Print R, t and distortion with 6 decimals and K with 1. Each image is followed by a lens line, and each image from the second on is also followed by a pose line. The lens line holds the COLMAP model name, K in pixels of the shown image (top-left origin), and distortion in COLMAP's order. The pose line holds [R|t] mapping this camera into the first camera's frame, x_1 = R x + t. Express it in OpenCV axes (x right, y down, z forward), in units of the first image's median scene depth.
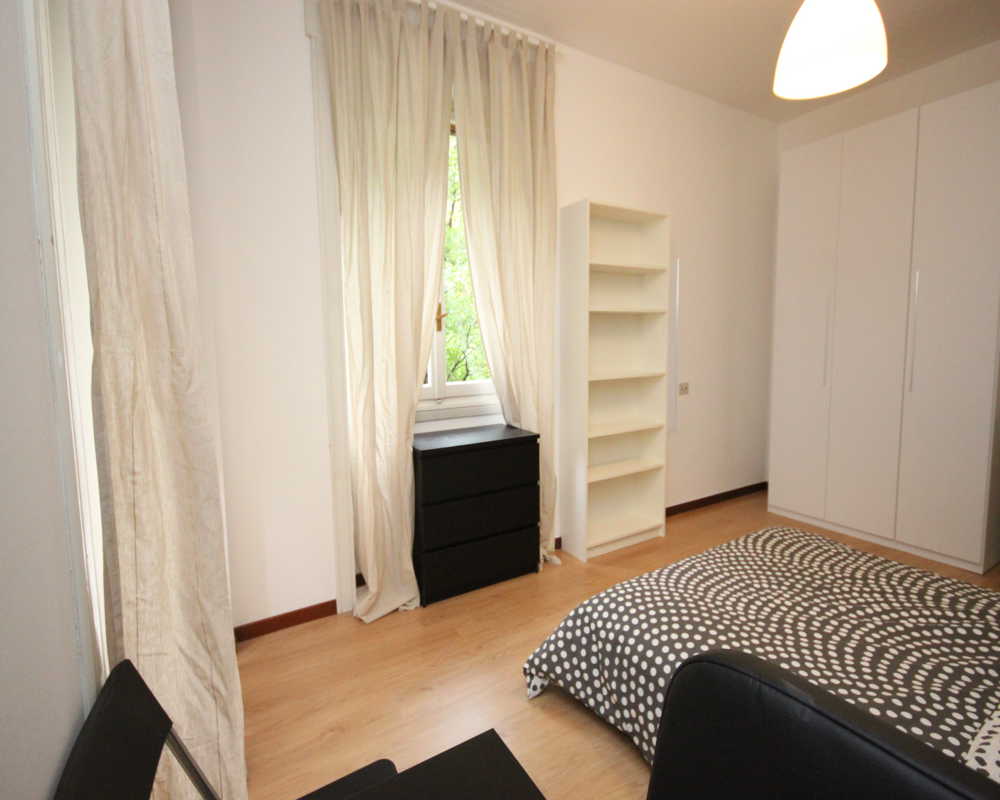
lens RADIAL K [[486.7, 0, 504.3], [0, 486.7, 368.9], [0, 0, 1]] dist [-0.002429, 0.002158]
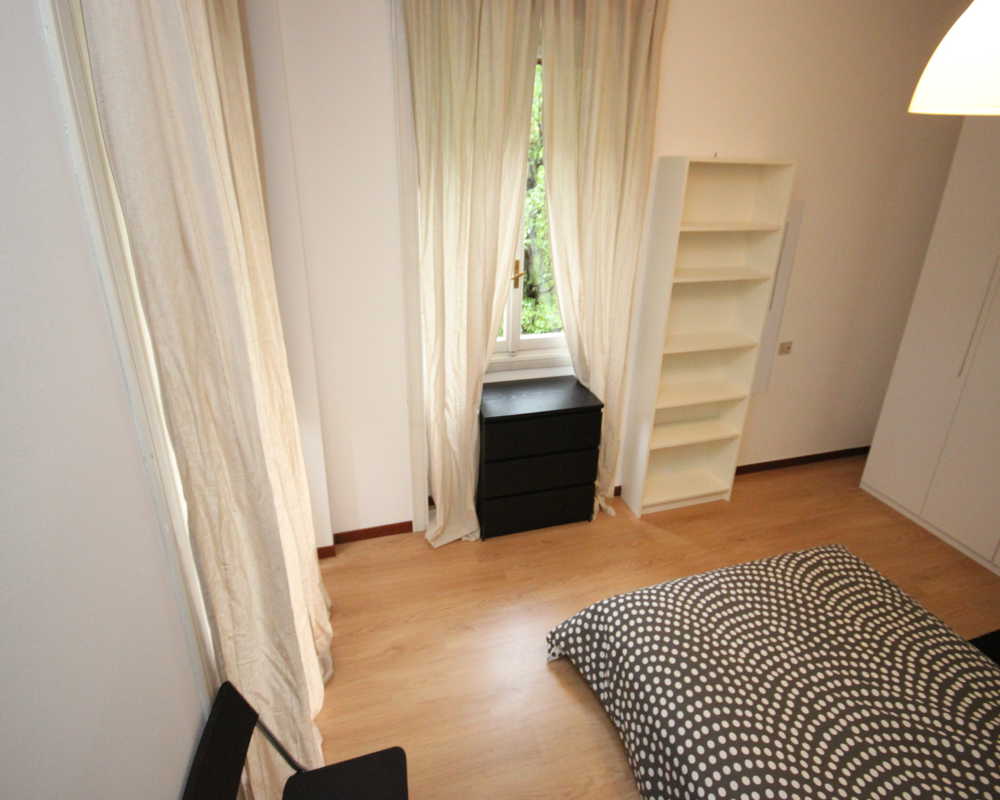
lens RADIAL K [[498.9, 0, 496.8], [0, 498.9, 335.0], [0, 0, 1]] dist [0.000935, -0.002238]
pose [[0.968069, 0.104066, -0.228062, 0.114031], [-0.048343, 0.970184, 0.237498, -0.350828], [0.245977, -0.218890, 0.944236, -0.012946]]
